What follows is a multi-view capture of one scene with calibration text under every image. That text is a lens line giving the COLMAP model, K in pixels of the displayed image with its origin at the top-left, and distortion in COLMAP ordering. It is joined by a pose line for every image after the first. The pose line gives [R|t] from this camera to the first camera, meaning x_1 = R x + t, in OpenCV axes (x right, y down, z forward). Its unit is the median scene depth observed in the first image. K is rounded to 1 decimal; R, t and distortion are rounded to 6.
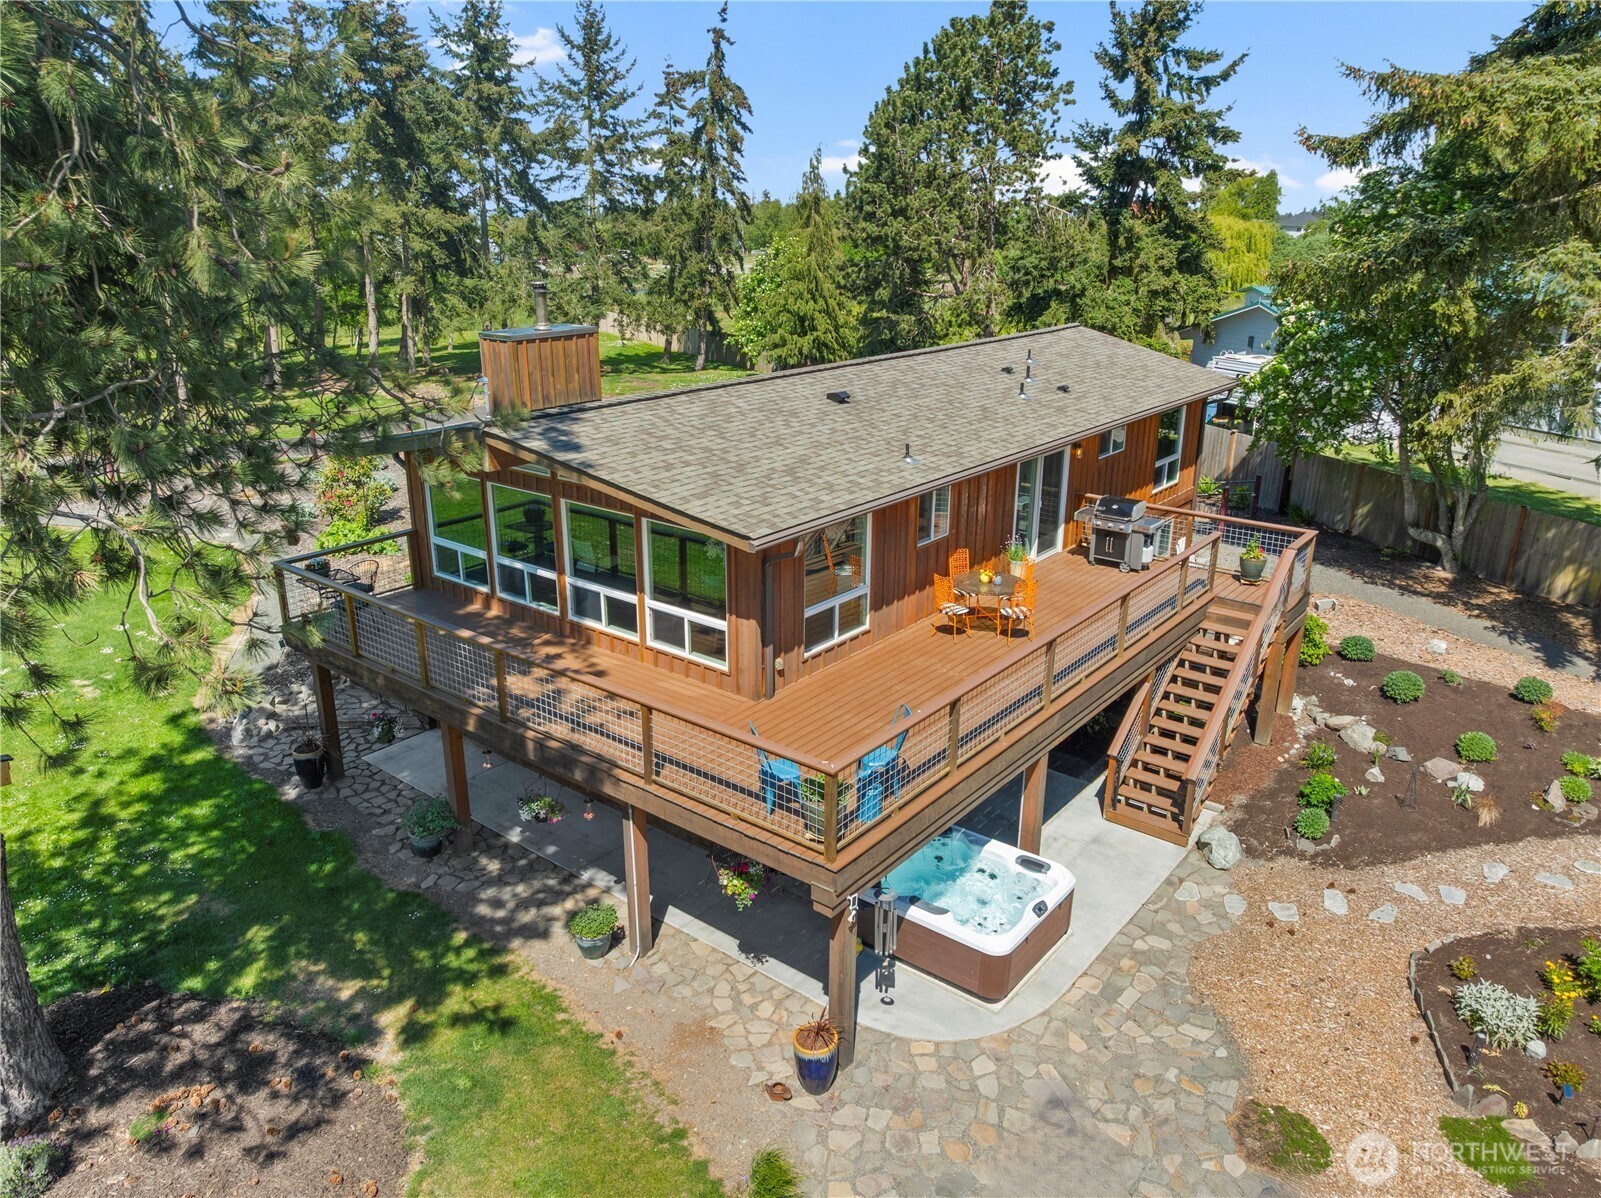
lens RADIAL K [[1090.1, 0, 794.1], [0, 1090.1, 595.1], [0, 0, 1]] dist [-0.040573, 0.003826]
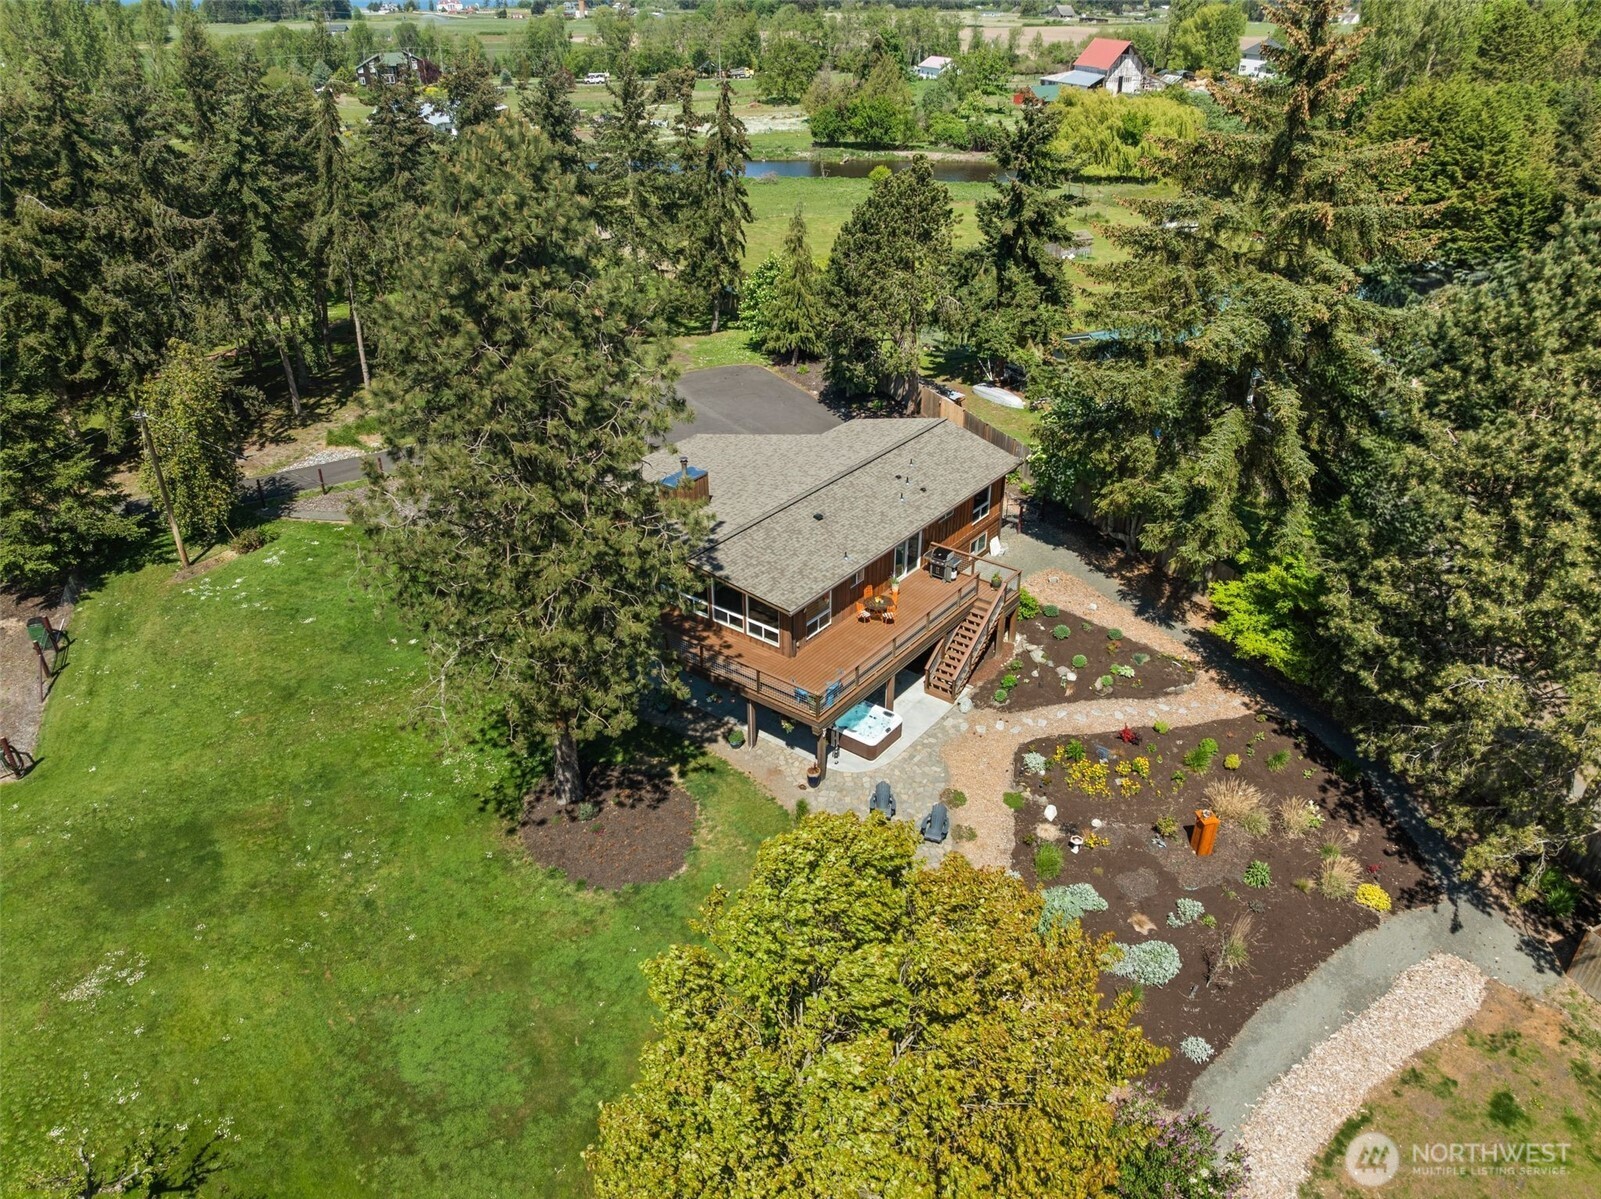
lens RADIAL K [[1090.1, 0, 802.0], [0, 1090.1, 601.8], [0, 0, 1]] dist [-0.040573, 0.003826]
pose [[0.999551, -0.014022, 0.026477, -0.074496], [0.008687, 0.981394, 0.191810, -0.571238], [-0.028674, -0.191494, 0.981075, -1.680111]]
